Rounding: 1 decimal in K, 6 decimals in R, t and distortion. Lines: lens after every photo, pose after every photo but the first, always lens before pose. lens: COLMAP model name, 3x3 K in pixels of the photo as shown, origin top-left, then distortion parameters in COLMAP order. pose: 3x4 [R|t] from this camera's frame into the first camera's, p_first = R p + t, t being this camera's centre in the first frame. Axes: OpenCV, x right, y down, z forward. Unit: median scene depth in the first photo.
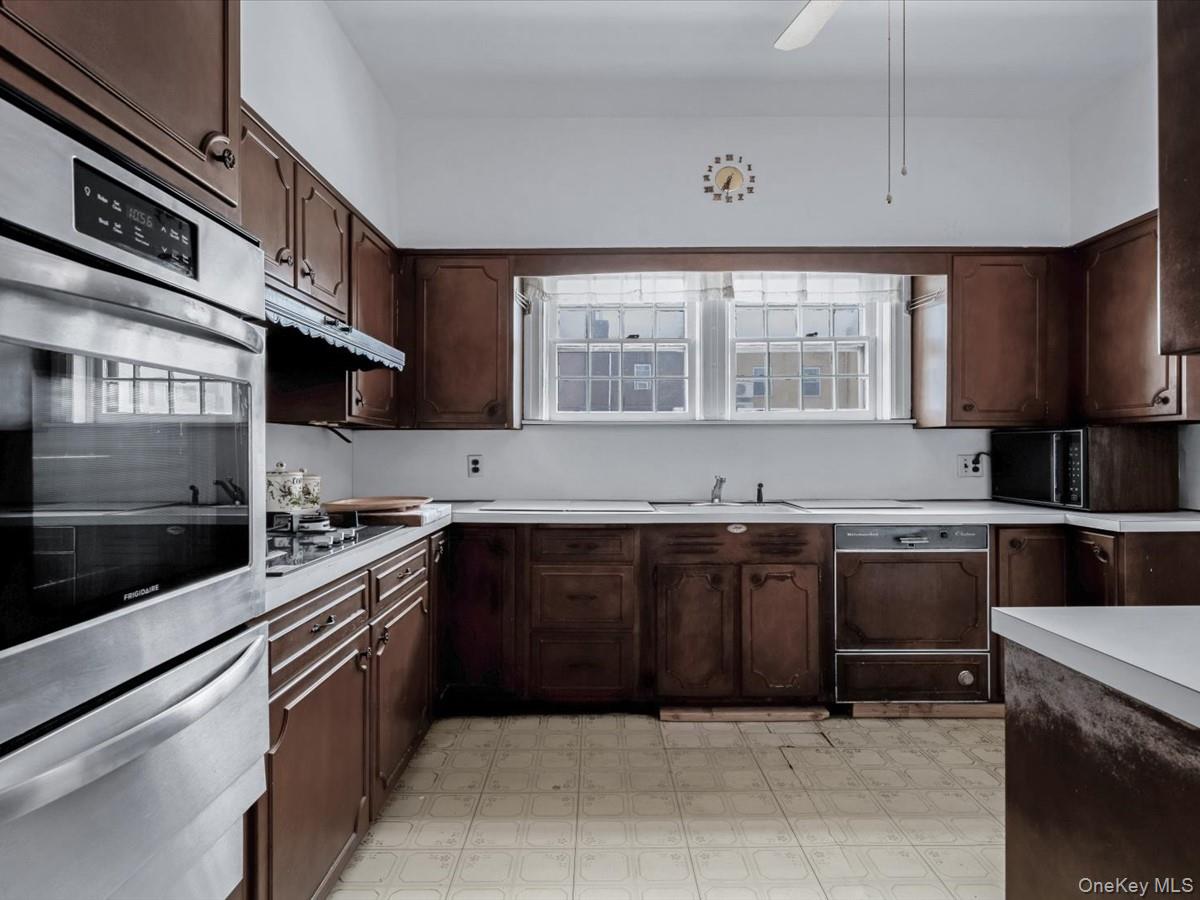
lens RADIAL K [[691.7, 0, 600.0], [0, 691.7, 450.0], [0, 0, 1]] dist [0.000205, 0.000062]
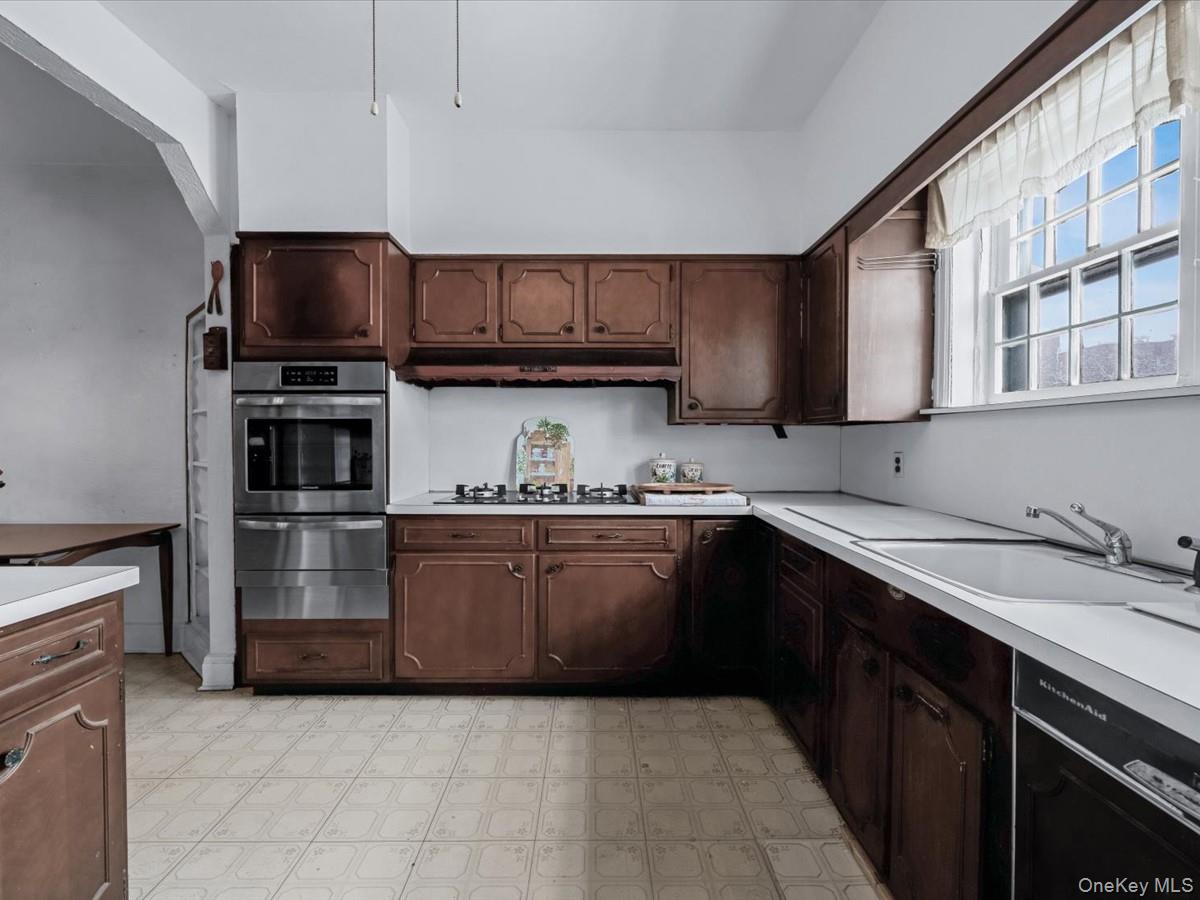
lens RADIAL K [[586.1, 0, 600.0], [0, 586.1, 450.0], [0, 0, 1]] dist [-0.000084, -0.000016]
pose [[0.008693, 0.020325, -0.999756, 0.774812], [-0.002404, 0.999791, 0.020305, -0.013178], [0.999959, 0.002227, 0.008740, 0.865939]]
